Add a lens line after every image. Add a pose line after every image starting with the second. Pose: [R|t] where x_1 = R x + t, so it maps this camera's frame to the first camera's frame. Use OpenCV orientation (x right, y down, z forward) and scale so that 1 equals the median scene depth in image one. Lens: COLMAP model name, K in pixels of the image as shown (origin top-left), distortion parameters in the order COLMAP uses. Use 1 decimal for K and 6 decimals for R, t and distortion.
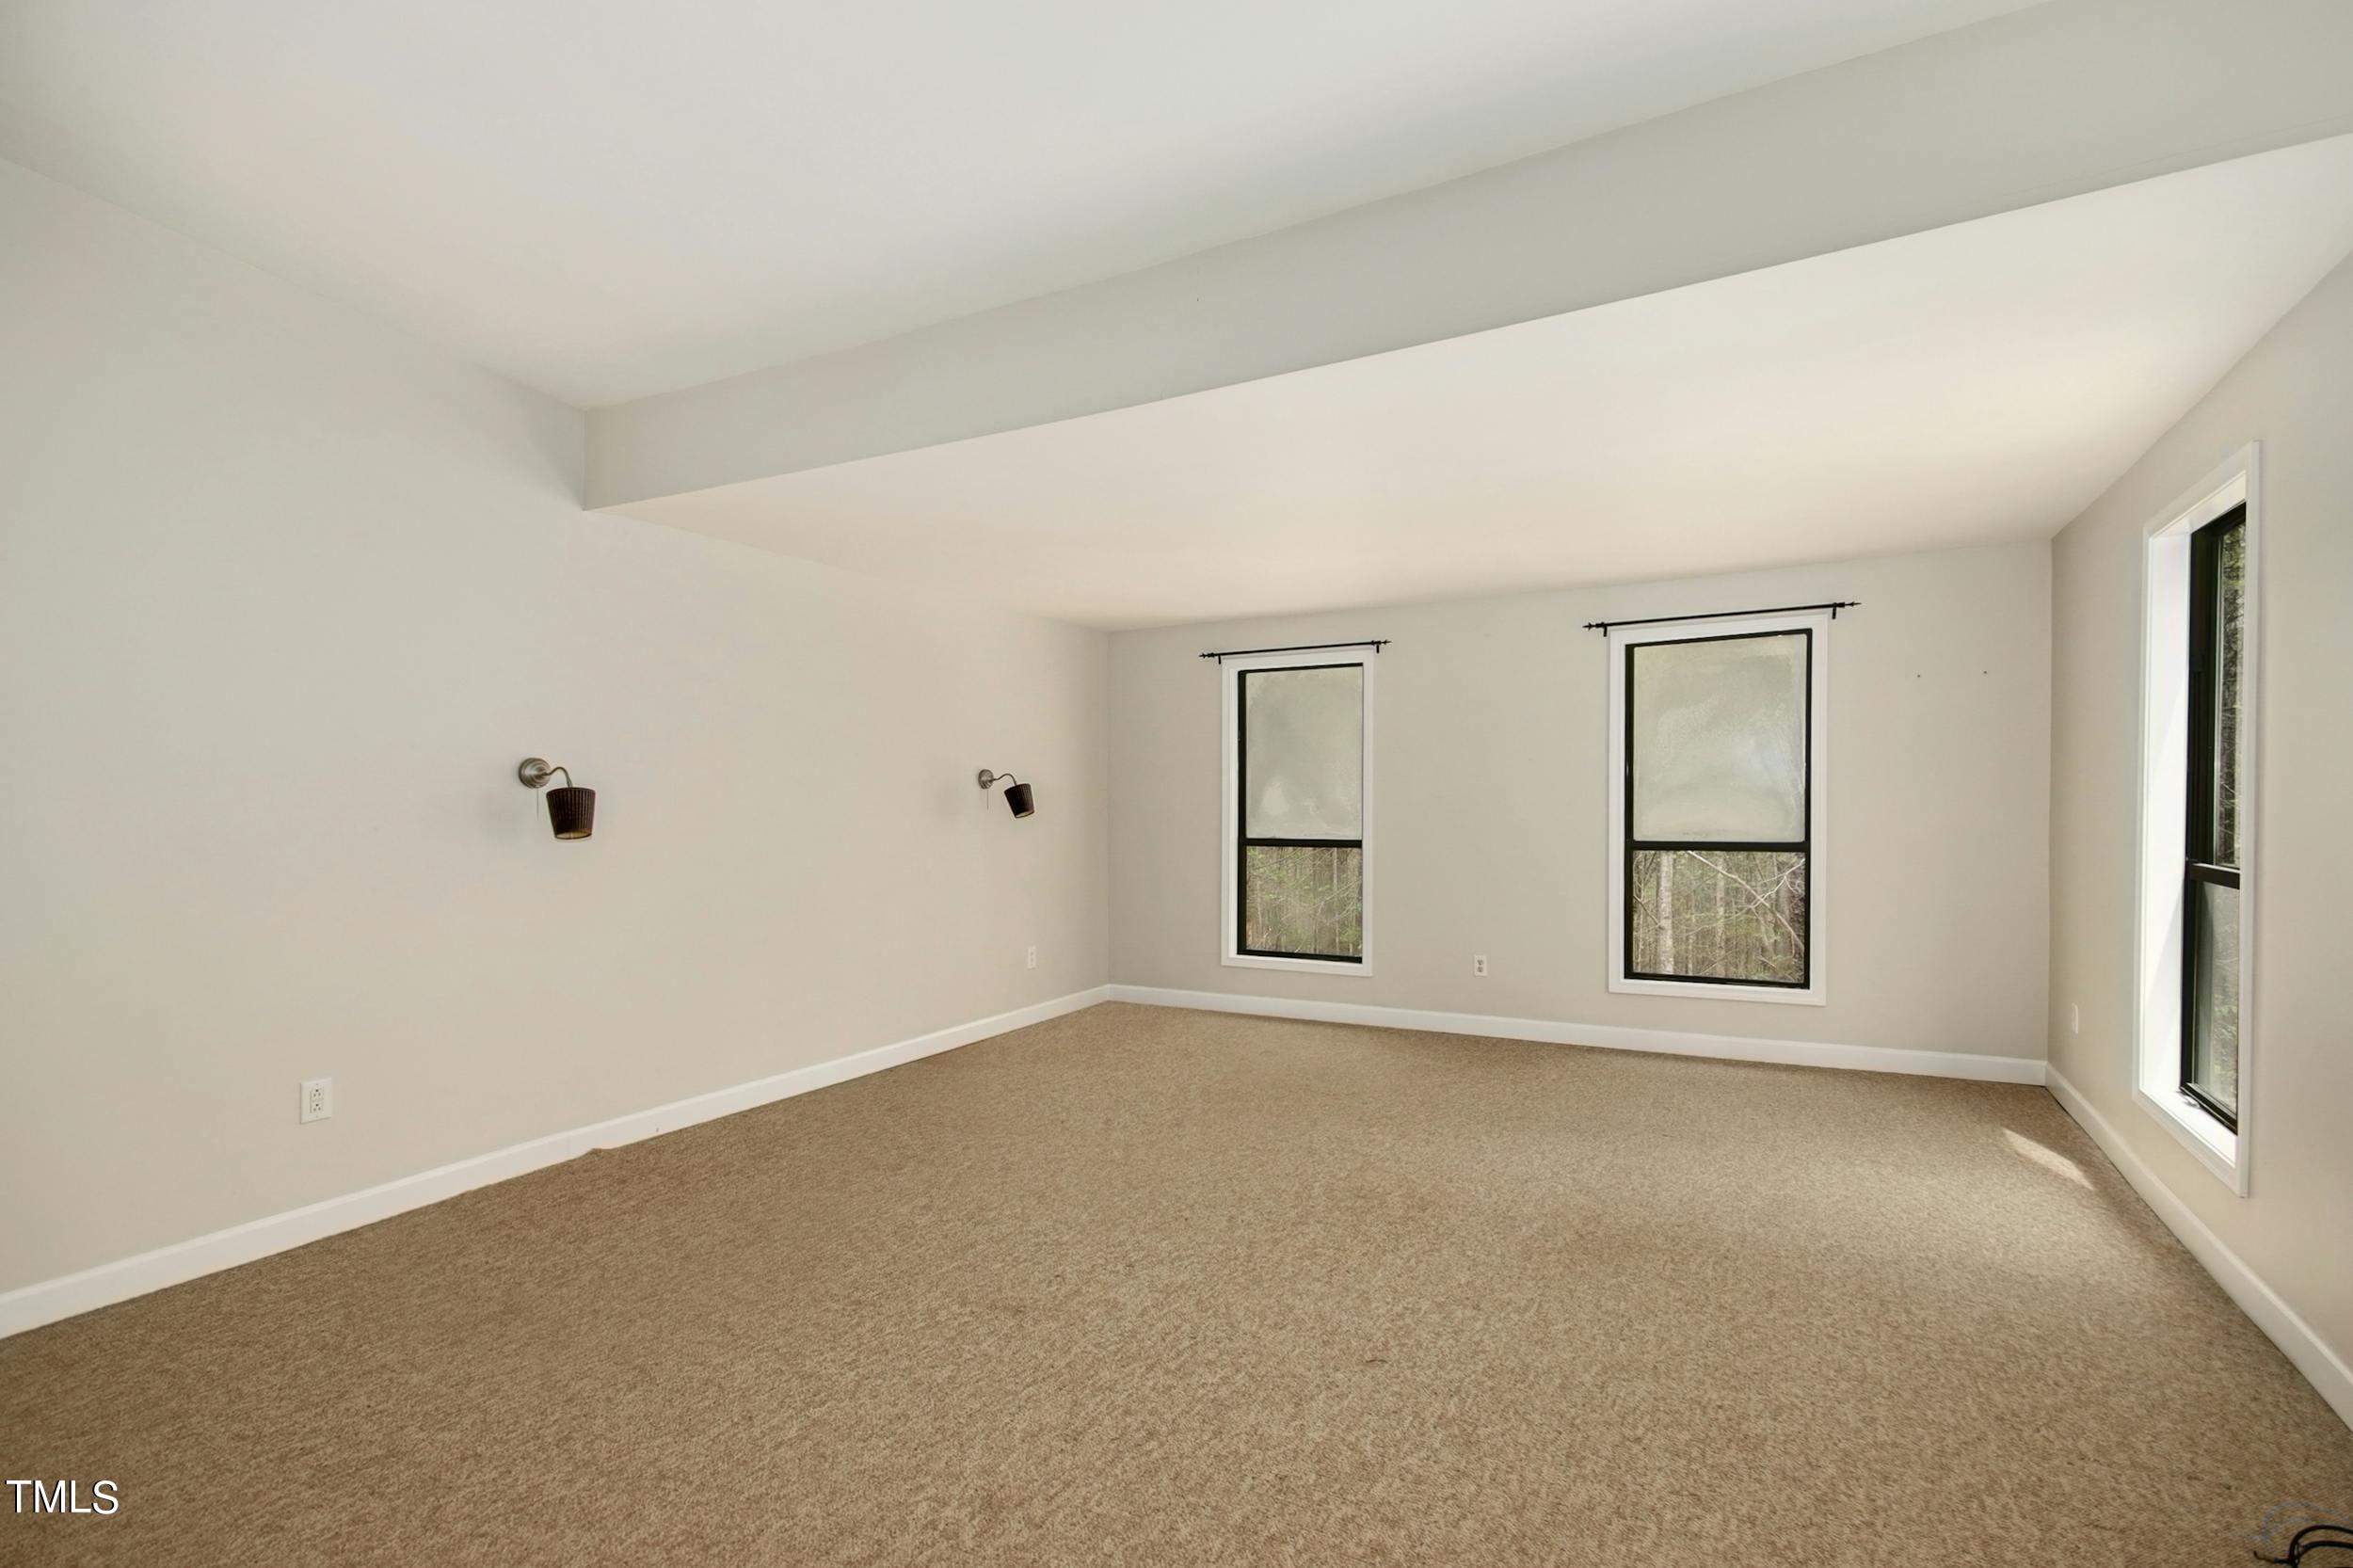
lens RADIAL K [[1111.3, 0, 1163.6], [0, 1111.3, 761.1], [0, 0, 1]] dist [0.003169, -0.000120]
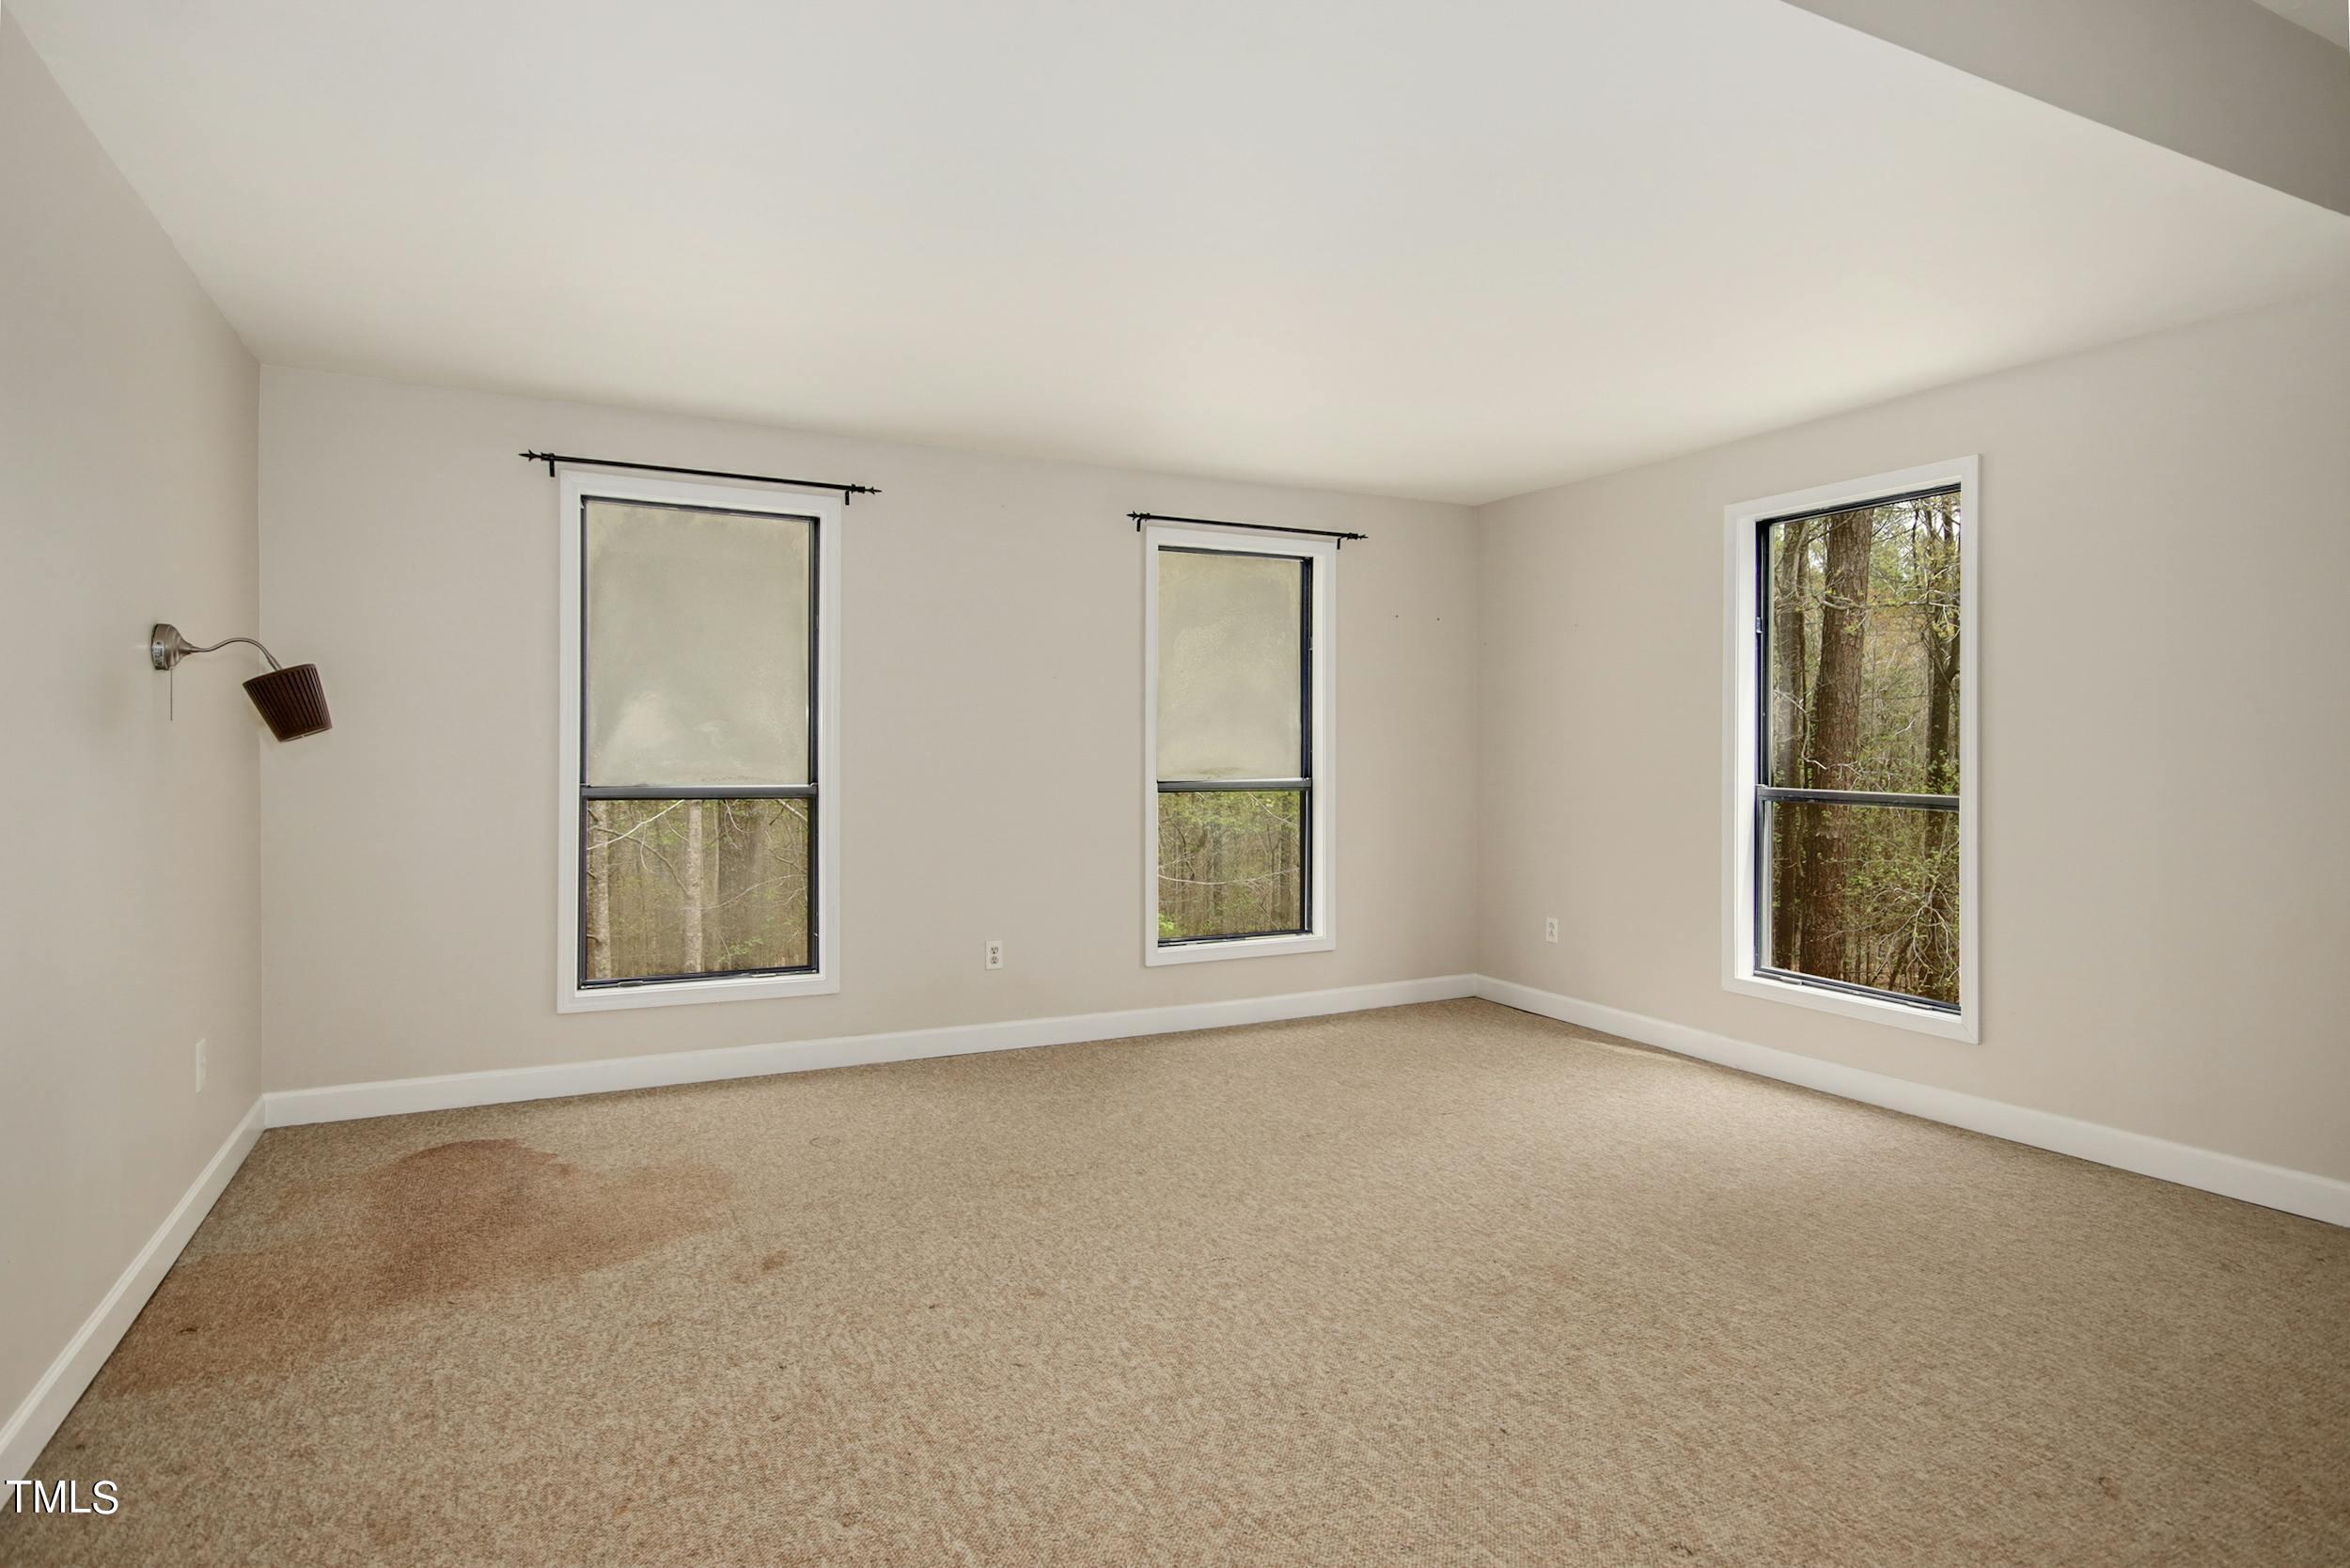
lens RADIAL K [[1269.1, 0, 1160.4], [0, 1269.1, 756.3], [0, 0, 1]] dist [-0.001377, 0.001284]
pose [[0.556730, 0.008369, 0.830651, -0.540190], [-0.042775, 0.998912, 0.018605, 0.050446], [-0.829591, -0.045889, 0.556482, 0.689703]]
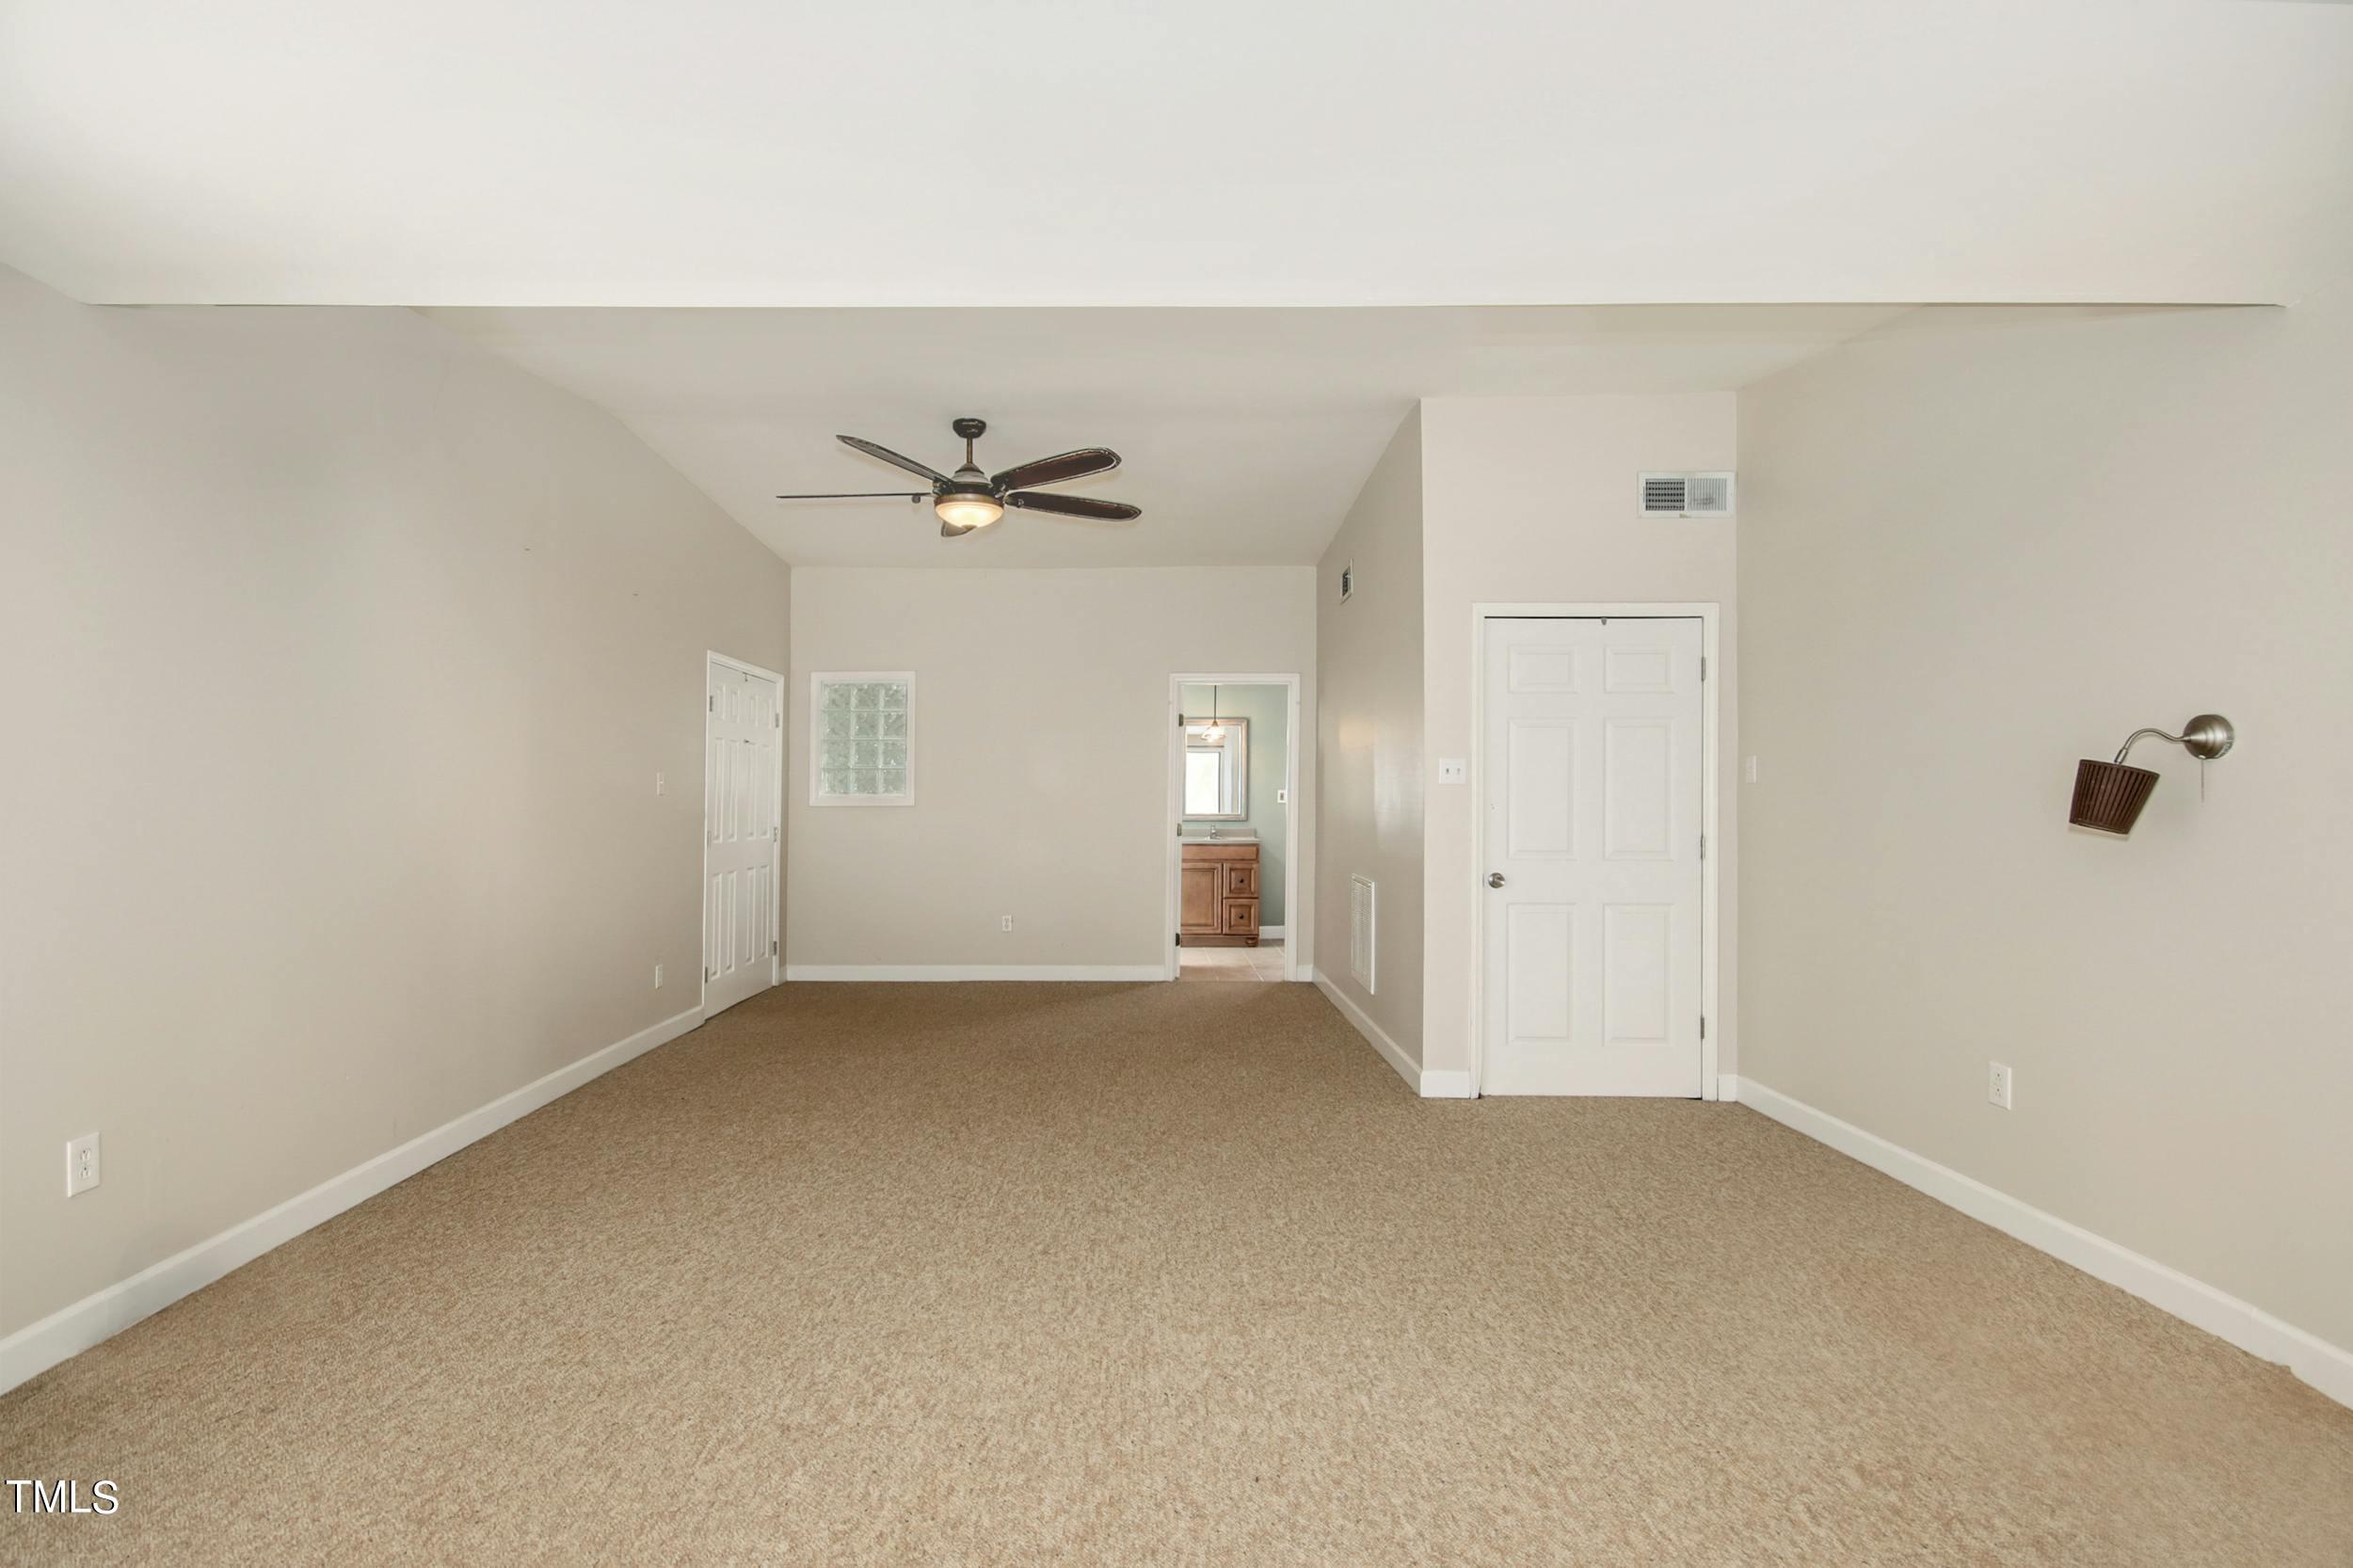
lens RADIAL K [[1117.5, 0, 1132.8], [0, 1117.5, 773.5], [0, 0, 1]] dist [0.001504, 0.000098]
pose [[-0.872404, 0.004631, -0.488763, 0.321366], [0.027971, 0.998789, -0.040463, 0.046275], [0.487984, -0.048971, -0.871478, 1.305365]]
